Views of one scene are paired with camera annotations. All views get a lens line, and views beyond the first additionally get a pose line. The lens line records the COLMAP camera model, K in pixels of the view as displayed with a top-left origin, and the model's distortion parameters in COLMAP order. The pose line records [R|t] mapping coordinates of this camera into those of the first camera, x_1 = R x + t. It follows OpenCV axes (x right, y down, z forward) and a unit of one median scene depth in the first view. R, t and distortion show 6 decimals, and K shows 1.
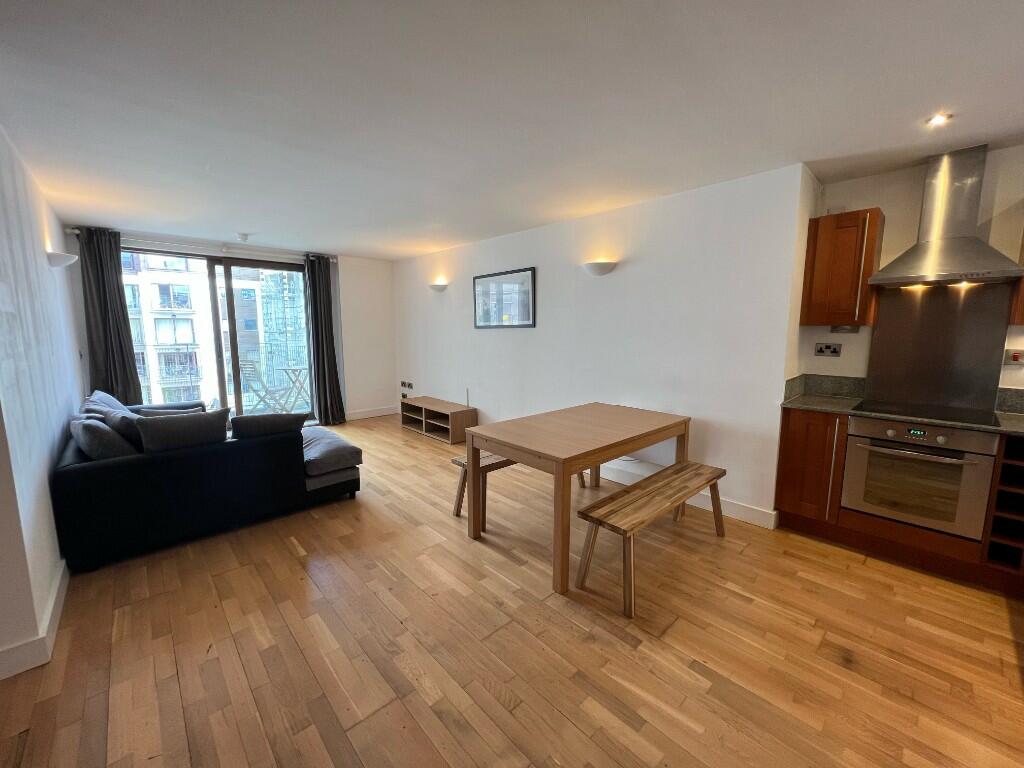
lens RADIAL K [[411.4, 0, 515.4], [0, 411.4, 384.8], [0, 0, 1]] dist [-0.001803, -0.000085]
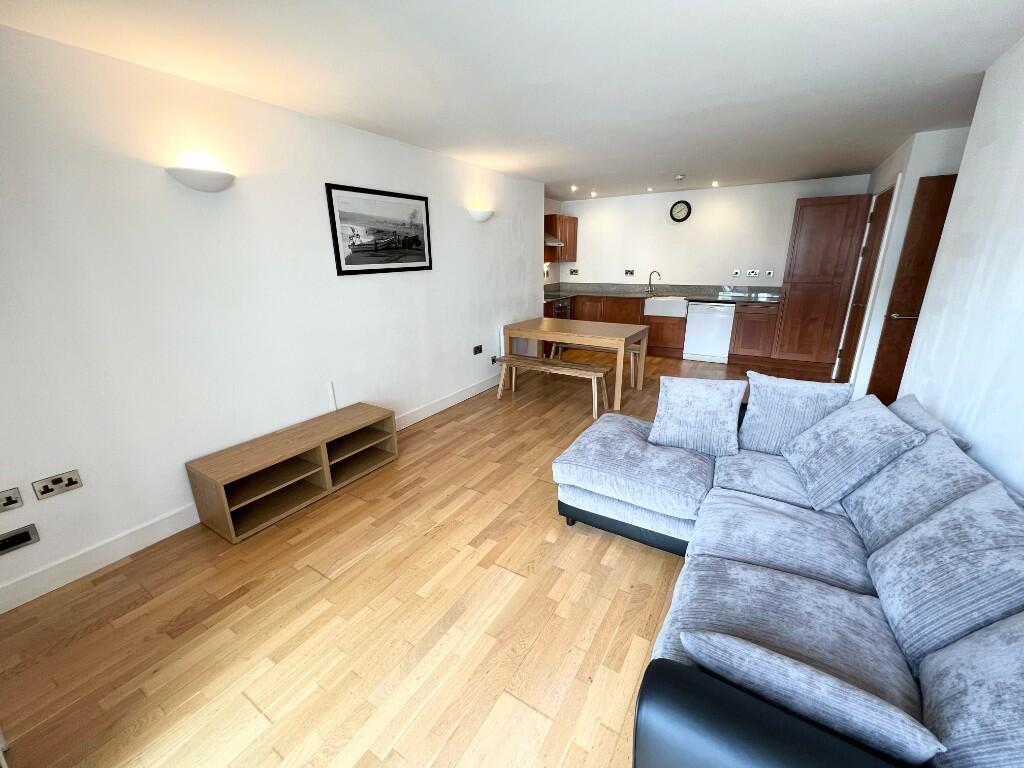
lens RADIAL K [[411.4, 0, 514.7], [0, 411.4, 383.5], [0, 0, 1]] dist [-0.001803, -0.000085]
pose [[-0.264567, -0.287474, 0.920523, -0.776648], [0.133109, 0.934514, 0.330100, -0.157586], [-0.955137, 0.209863, -0.208976, 0.934843]]
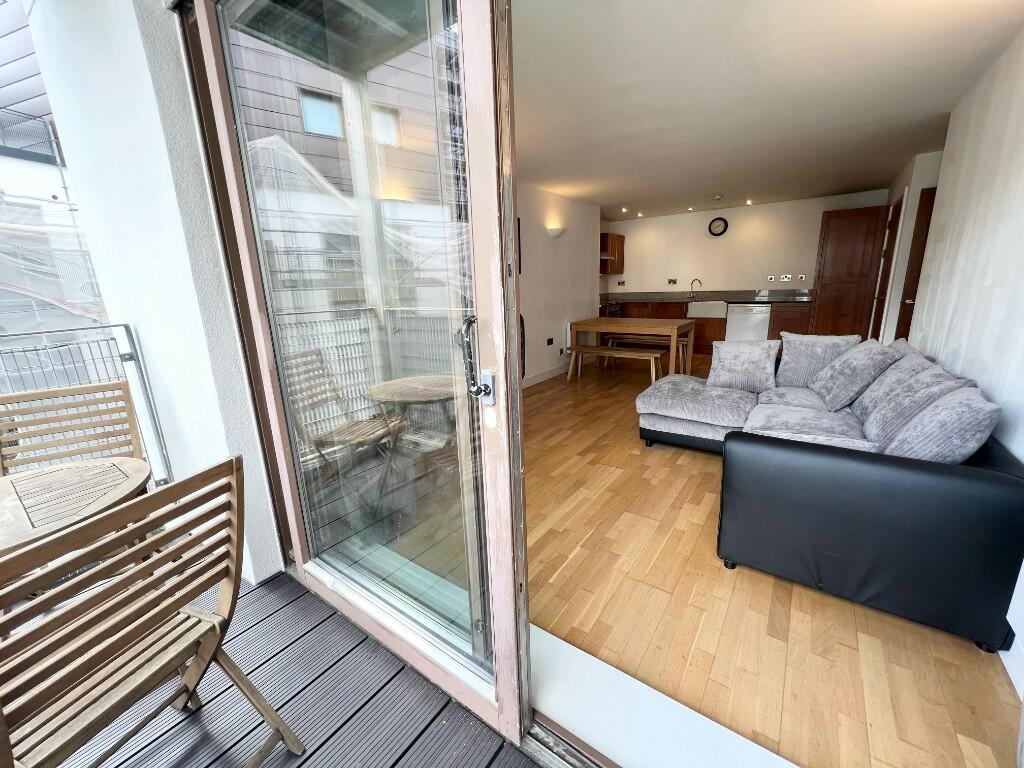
lens RADIAL K [[411.4, 0, 513.7], [0, 411.4, 382.9], [0, 0, 1]] dist [-0.001803, -0.000085]
pose [[-0.195698, -0.229683, 0.953388, -0.960310], [0.155753, 0.952566, 0.261456, -0.134969], [-0.968217, 0.199659, -0.150642, 1.096628]]
